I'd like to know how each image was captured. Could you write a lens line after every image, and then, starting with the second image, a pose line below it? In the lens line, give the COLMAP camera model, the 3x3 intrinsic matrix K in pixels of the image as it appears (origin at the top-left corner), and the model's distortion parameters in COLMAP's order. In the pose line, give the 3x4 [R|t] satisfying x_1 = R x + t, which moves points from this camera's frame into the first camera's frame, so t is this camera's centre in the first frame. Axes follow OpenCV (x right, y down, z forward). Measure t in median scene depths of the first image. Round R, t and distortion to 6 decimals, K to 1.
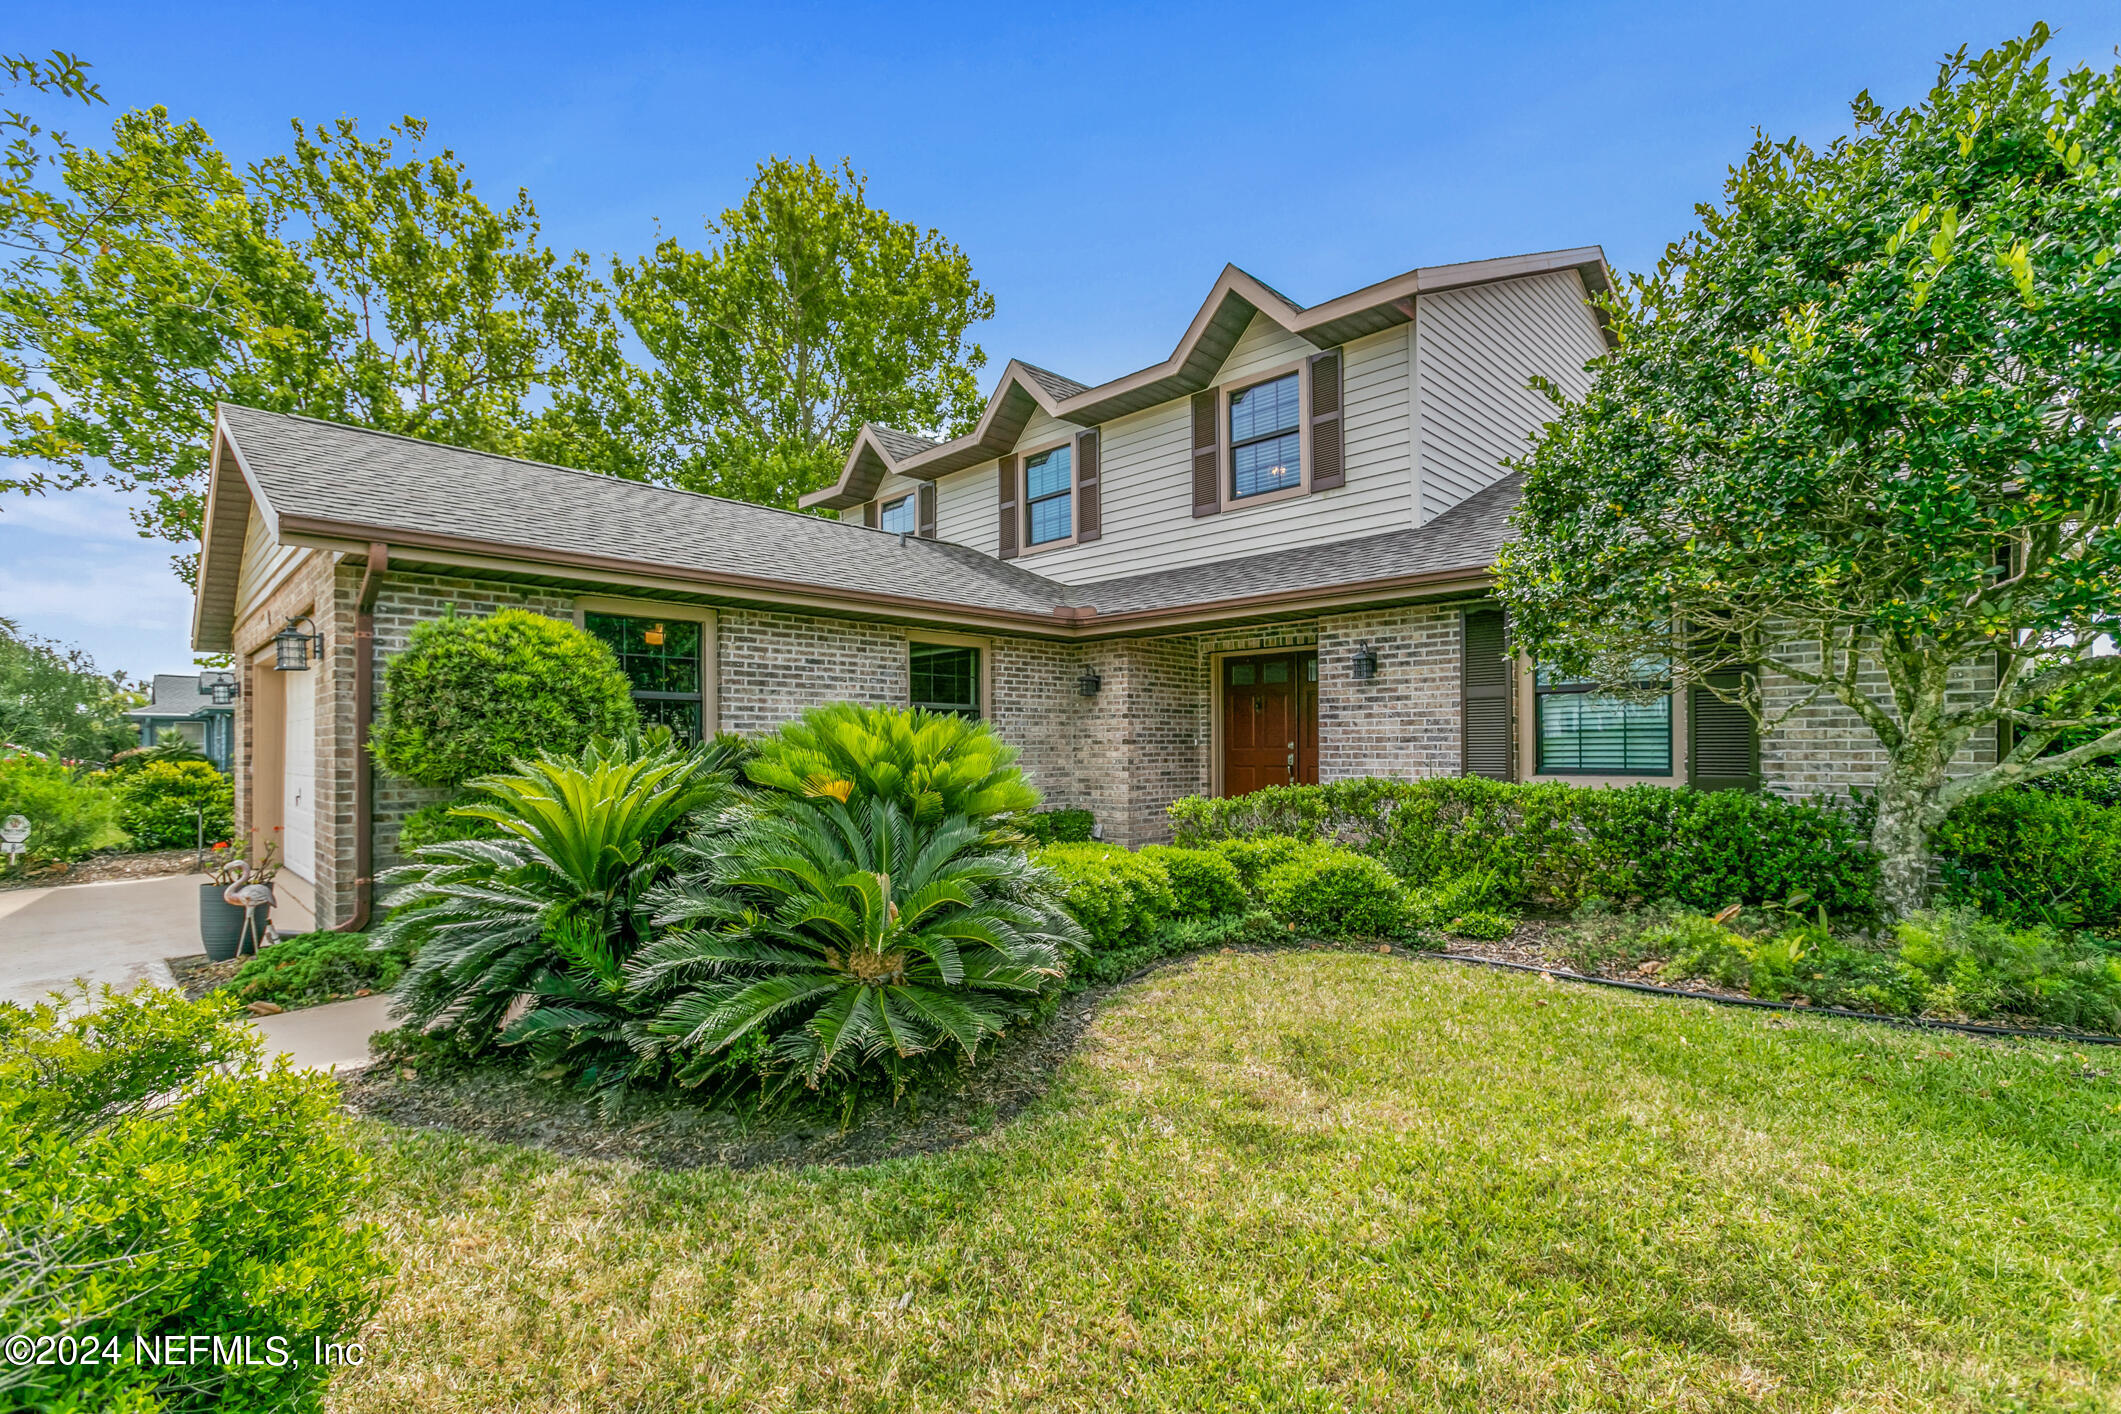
lens RADIAL K [[952.0, 0, 1061.0], [0, 952.0, 723.0], [0, 0, 1]] dist [0.002767, 0.001057]
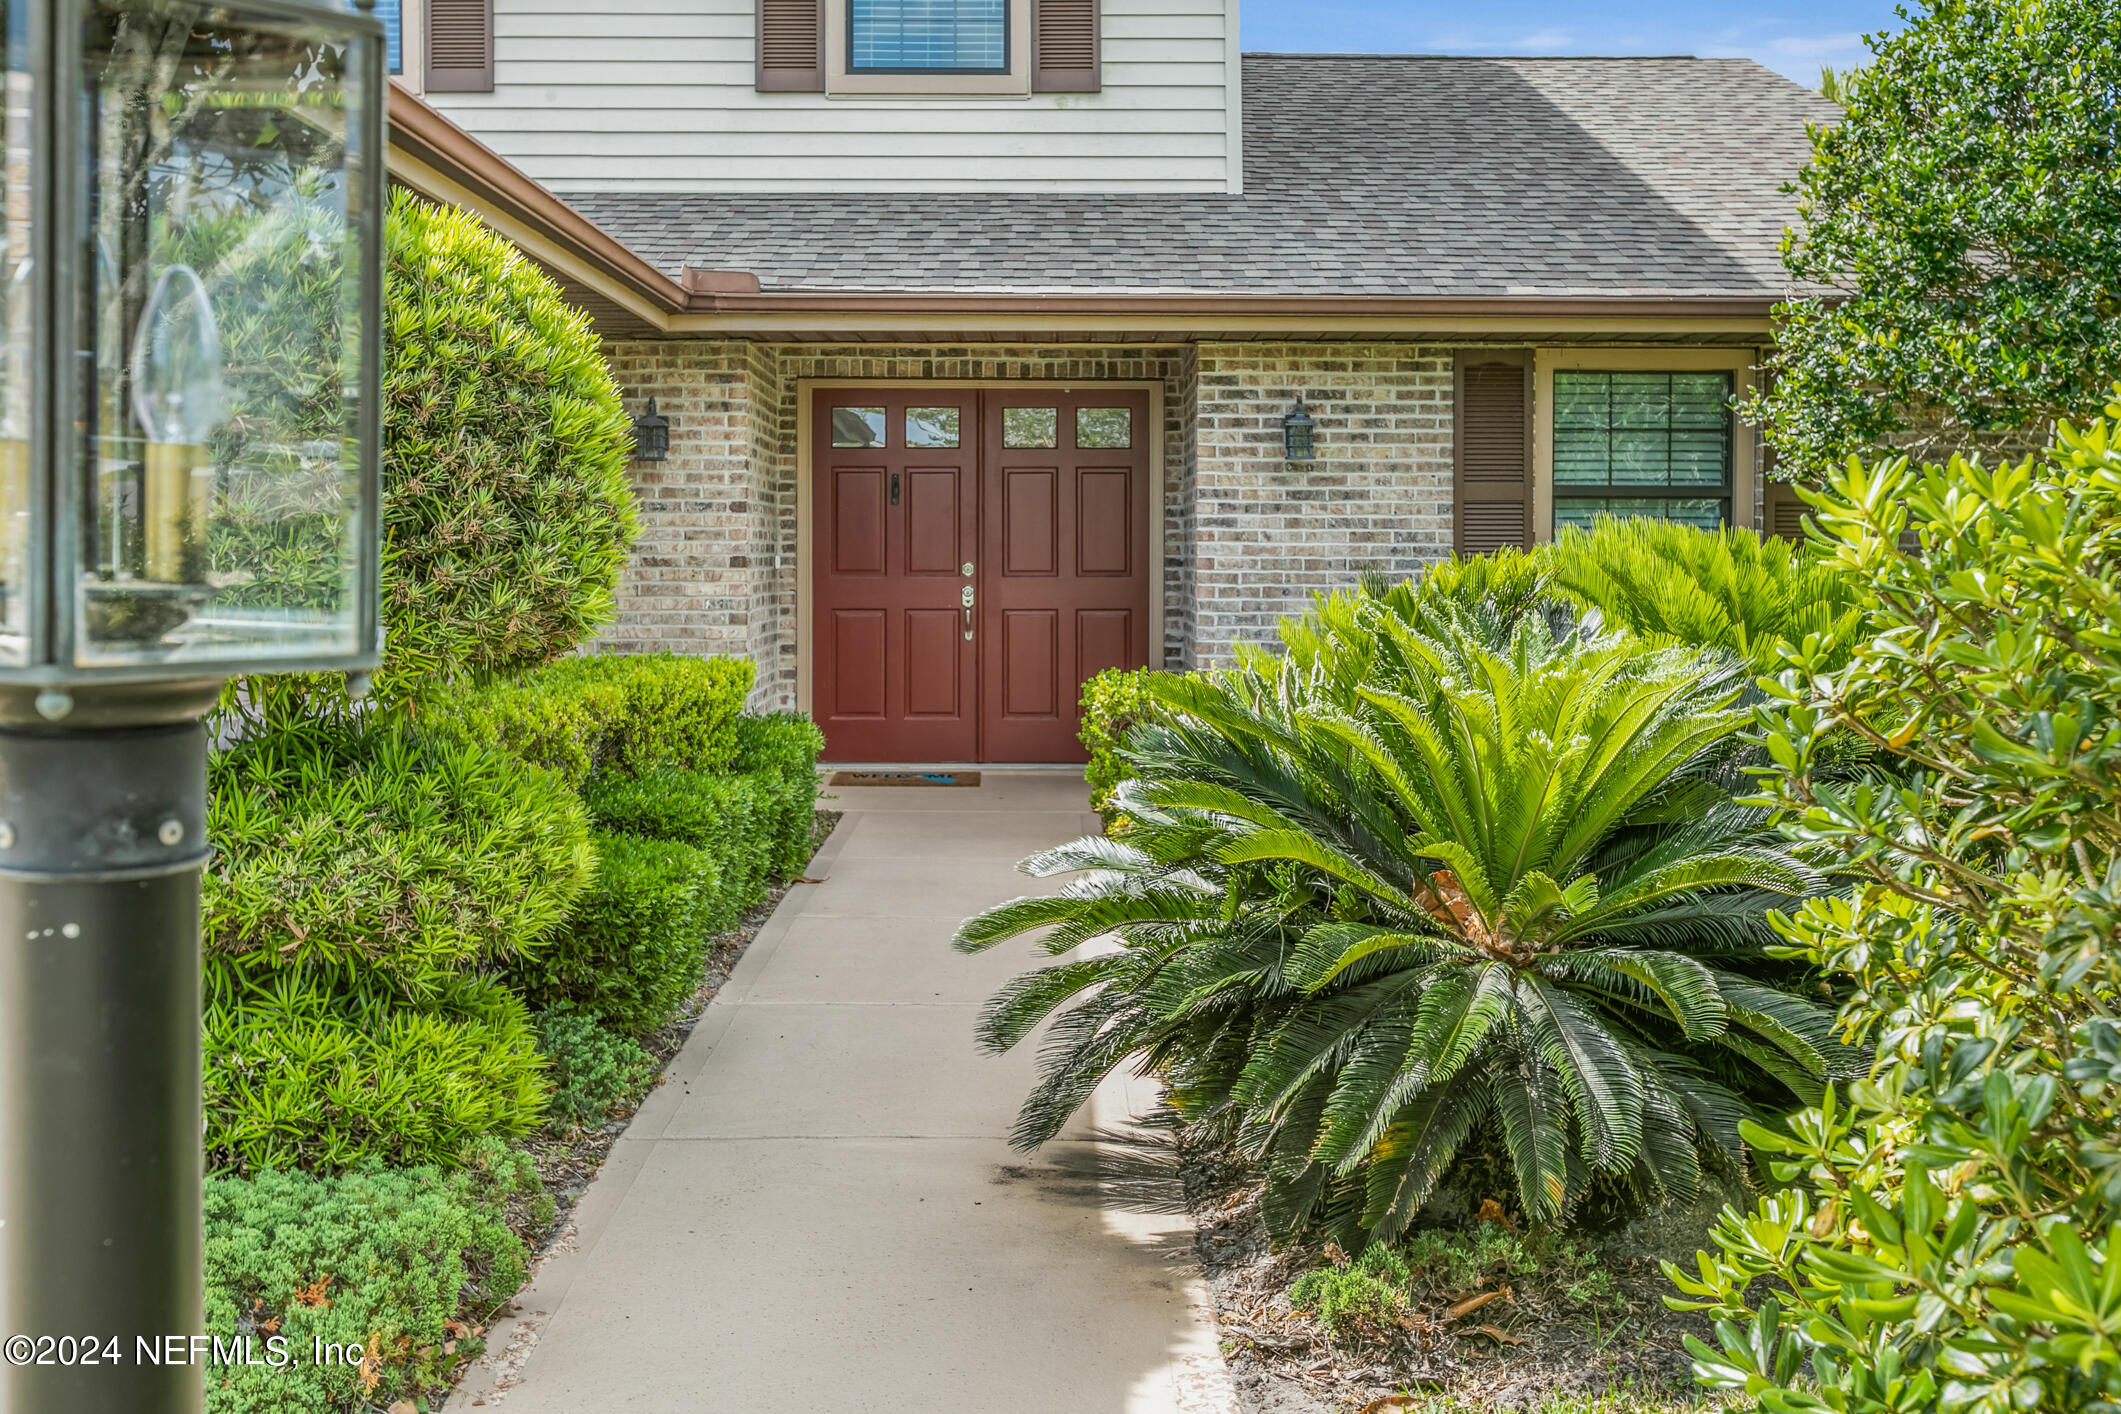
lens RADIAL K [[2079.2, 0, 1058.0], [0, 2079.2, 562.0], [0, 0, 1]] dist [0.003323, 0.000094]
pose [[0.711331, 0.002639, 0.702852, -0.666647], [-0.024201, 0.999492, 0.020739, -0.006921], [-0.702440, -0.031762, 0.711034, 0.199995]]
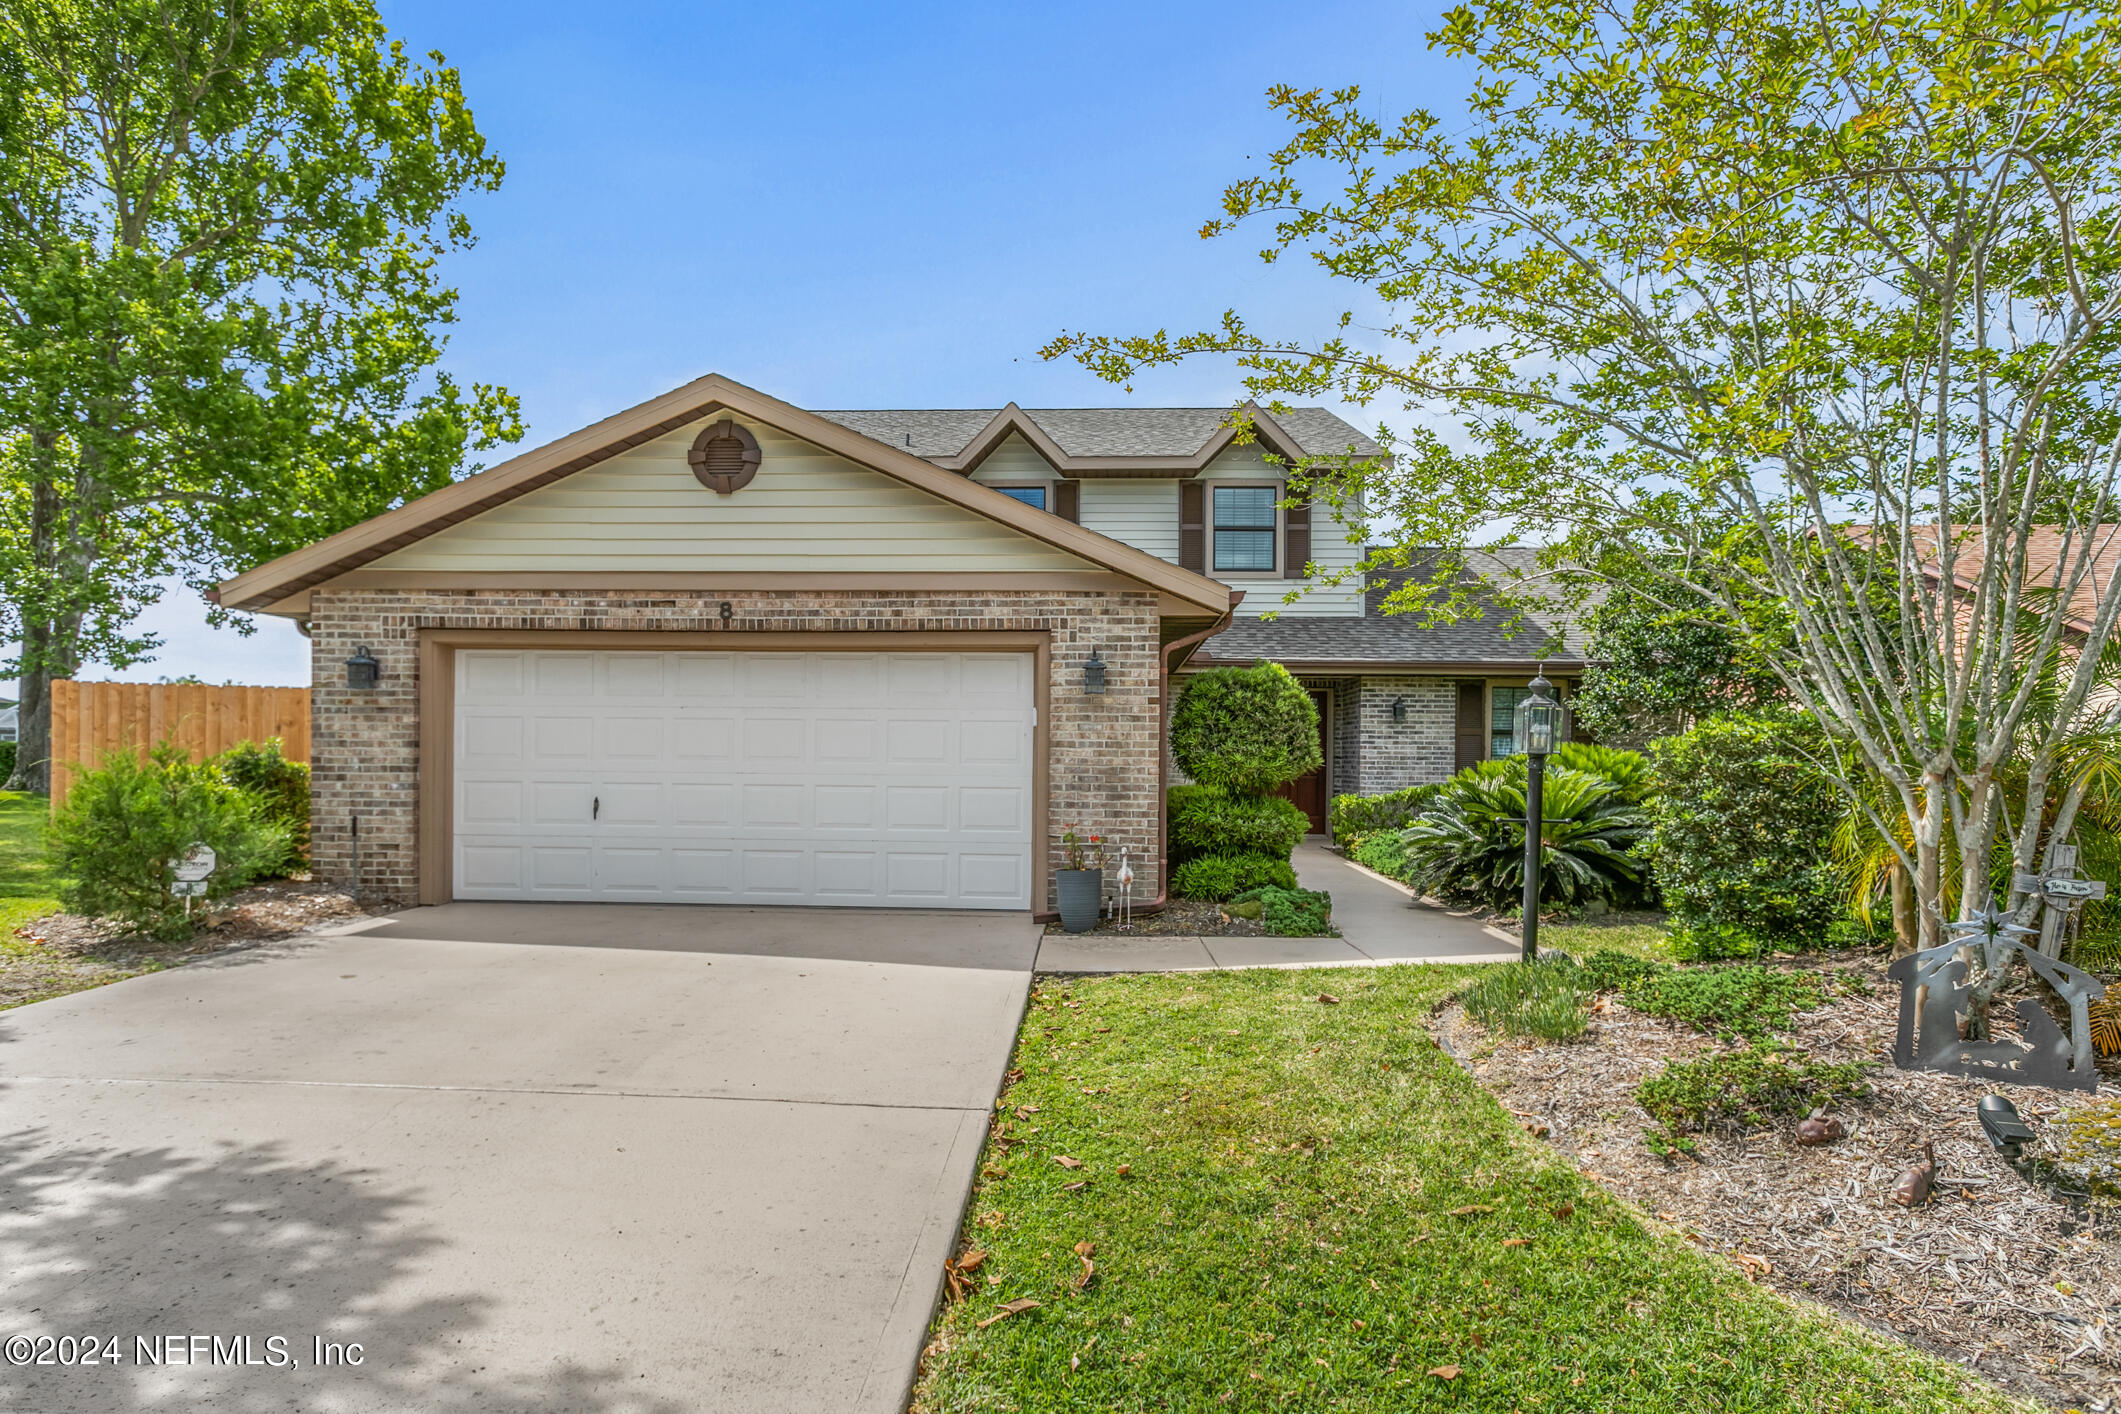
lens RADIAL K [[1161.8, 0, 1051.5], [0, 1161.8, 776.0], [0, 0, 1]] dist [0.004033, 0.000794]
pose [[0.741227, 0.000539, 0.671254, -1.404086], [-0.031159, 0.998949, 0.033606, 0.000725], [-0.670531, -0.045825, 0.740465, -0.054335]]
